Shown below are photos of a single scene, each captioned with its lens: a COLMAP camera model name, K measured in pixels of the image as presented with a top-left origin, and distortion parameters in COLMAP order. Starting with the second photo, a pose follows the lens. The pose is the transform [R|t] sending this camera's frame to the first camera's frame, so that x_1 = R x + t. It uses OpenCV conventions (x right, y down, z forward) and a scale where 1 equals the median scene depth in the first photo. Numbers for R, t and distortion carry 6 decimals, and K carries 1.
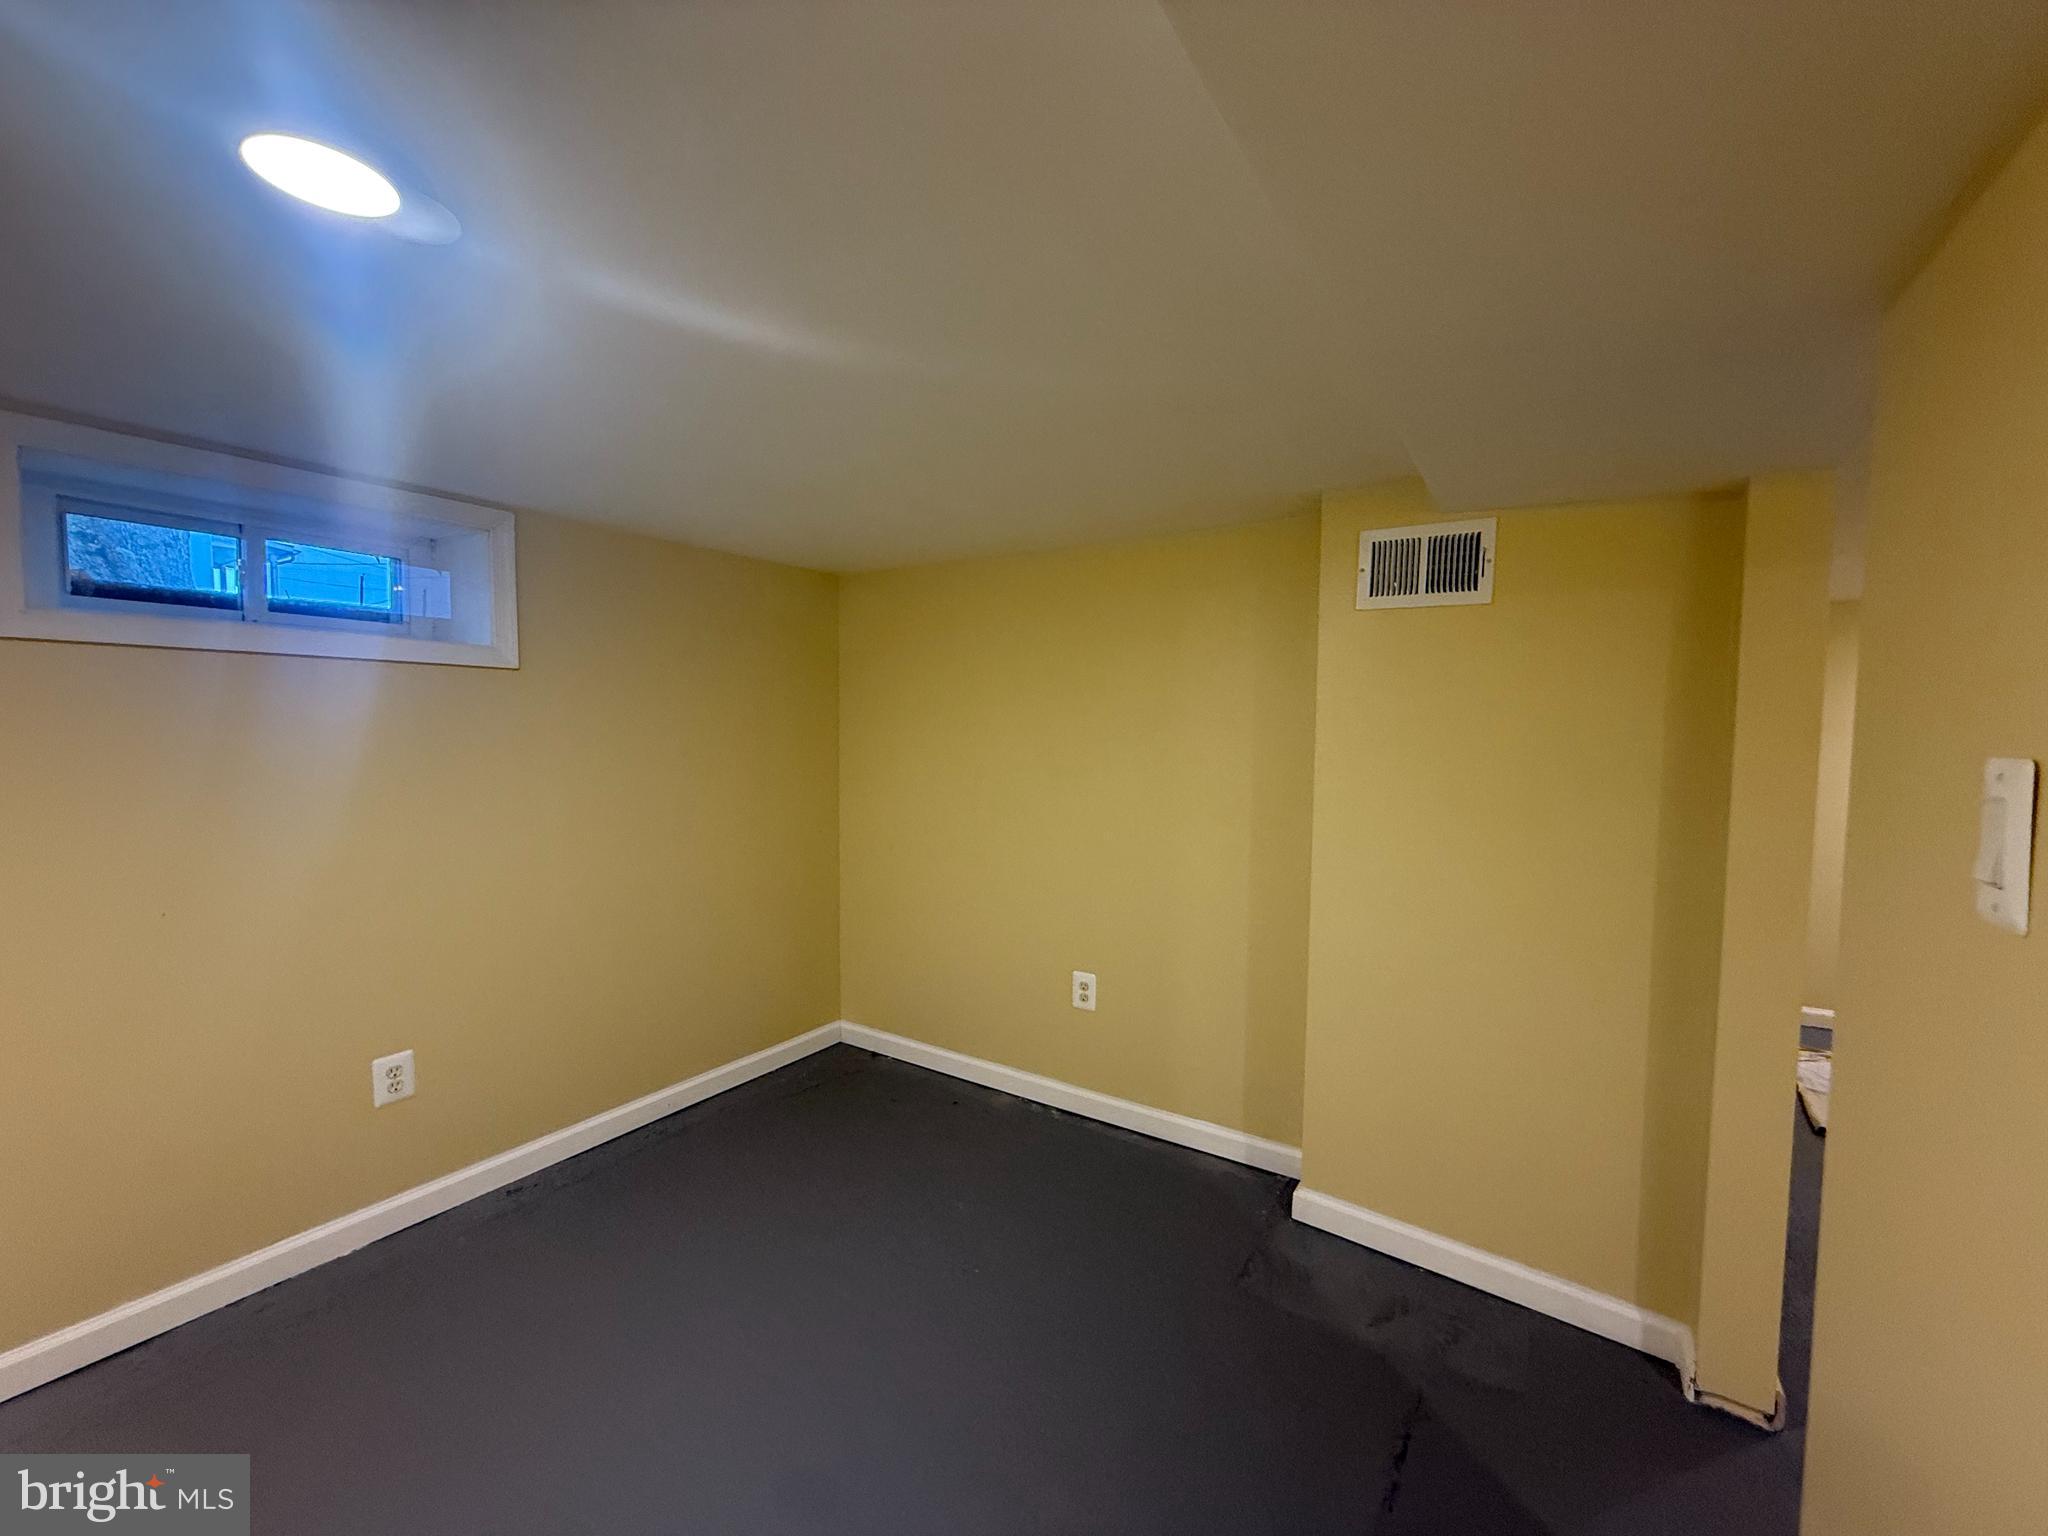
lens RADIAL K [[814.6, 0, 1024.0], [0, 814.6, 768.0], [0, 0, 1]] dist [-0.002584, -0.000101]
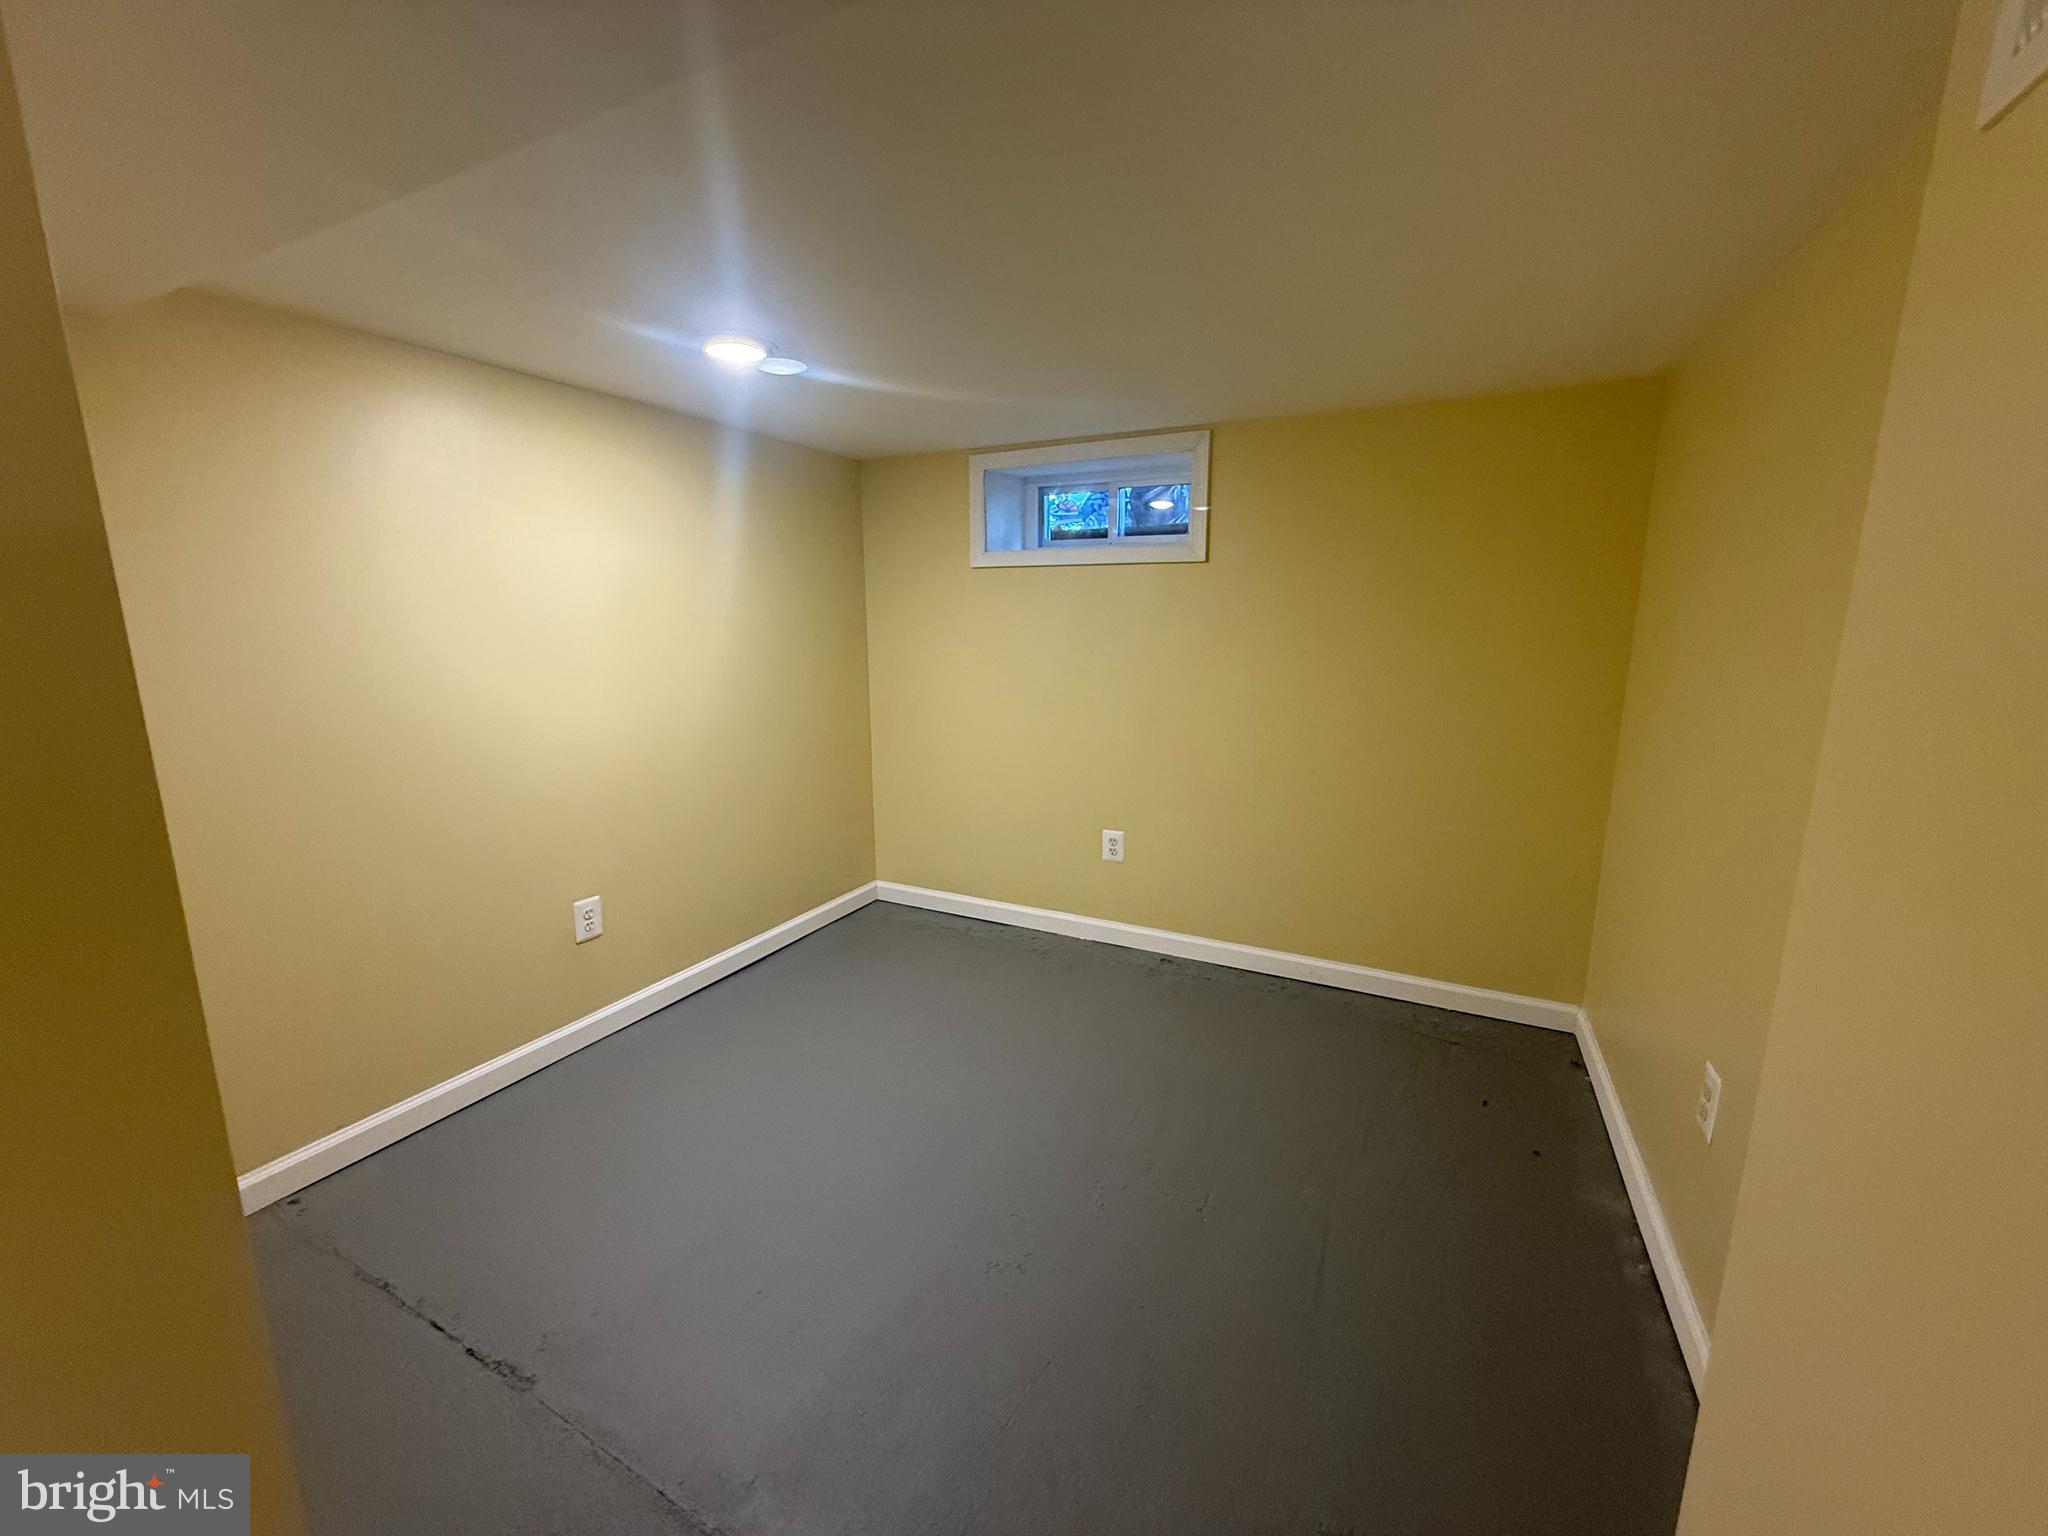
lens RADIAL K [[814.6, 0, 1024.0], [0, 814.6, 768.0], [0, 0, 1]] dist [-0.002584, -0.000101]
pose [[0.126666, 0.166343, -0.977899, 0.667329], [-0.060934, 0.985282, 0.159706, 0.007374], [0.990072, 0.039358, 0.134938, 0.631698]]
